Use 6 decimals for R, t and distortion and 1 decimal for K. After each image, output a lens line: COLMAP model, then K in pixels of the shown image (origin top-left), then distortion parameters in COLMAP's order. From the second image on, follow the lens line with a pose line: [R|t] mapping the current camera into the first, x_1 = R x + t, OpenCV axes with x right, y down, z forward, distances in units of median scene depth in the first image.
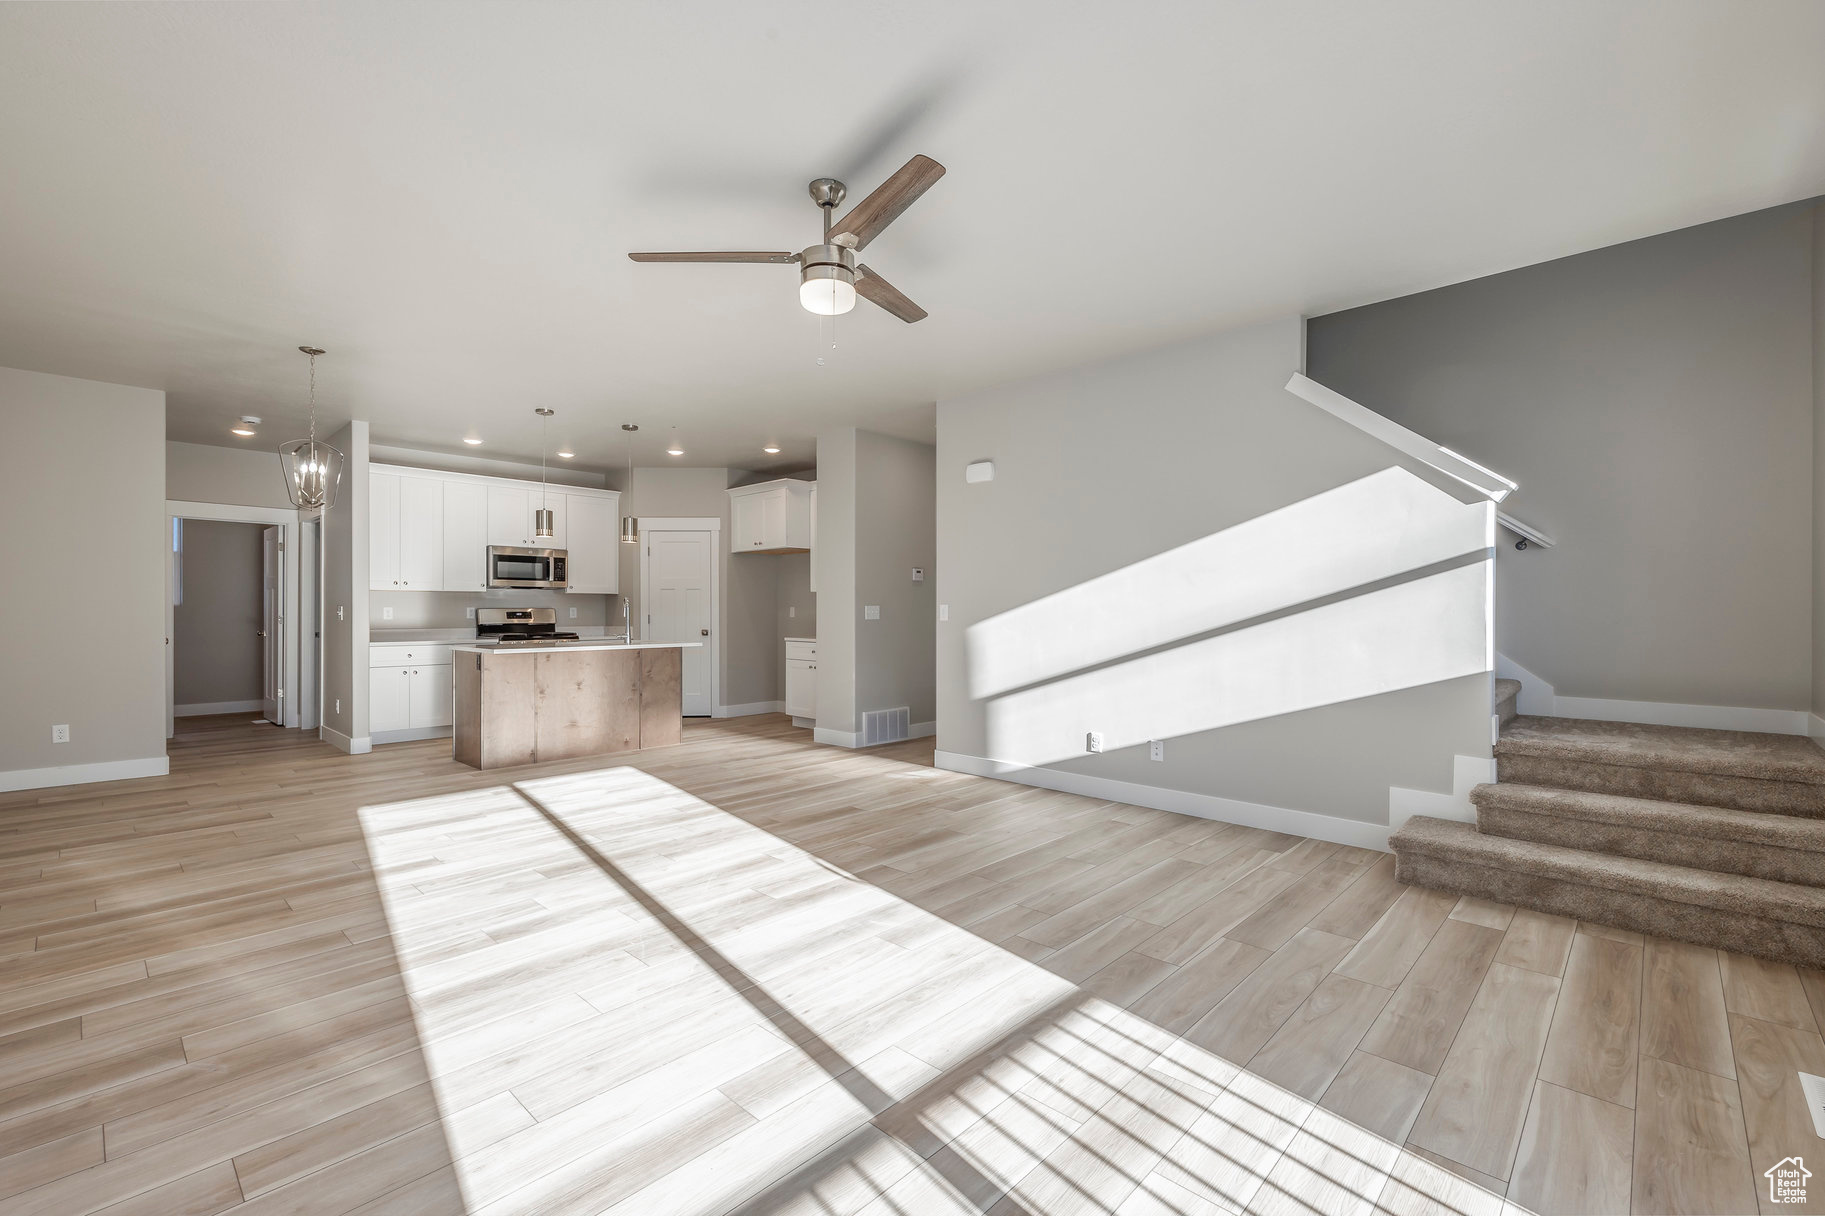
lens RADIAL K [[766.3, 0, 918.7], [0, 766.3, 611.9], [0, 0, 1]] dist [0.000973, 0.000321]
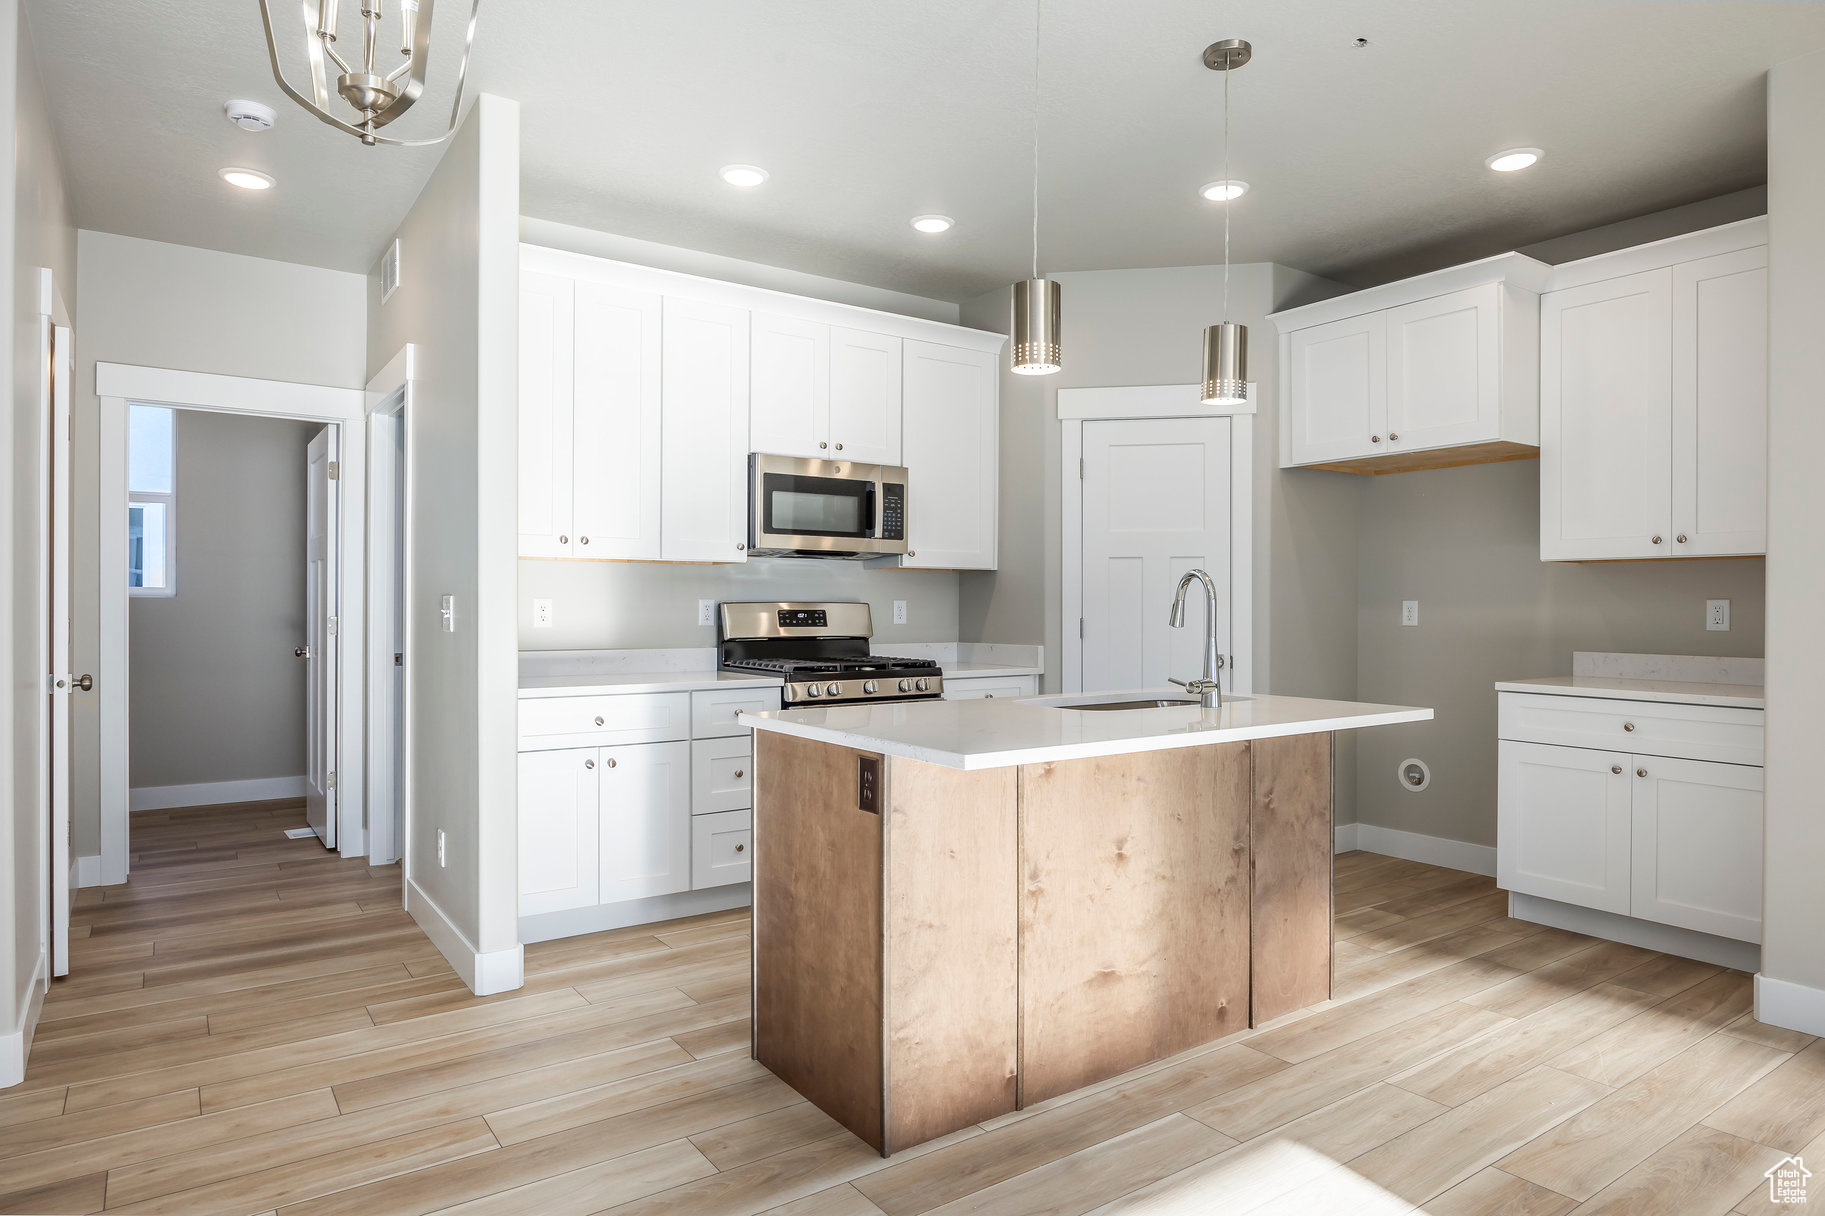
lens RADIAL K [[1063.6, 0, 912.5], [0, 1063.6, 608.0], [0, 0, 1]] dist [-0.005012, -0.001350]
pose [[0.976426, 0.002909, -0.215834, -0.345789], [-0.002847, 0.999996, 0.000599, -0.002008], [0.215835, 0.000029, 0.976430, 0.443671]]
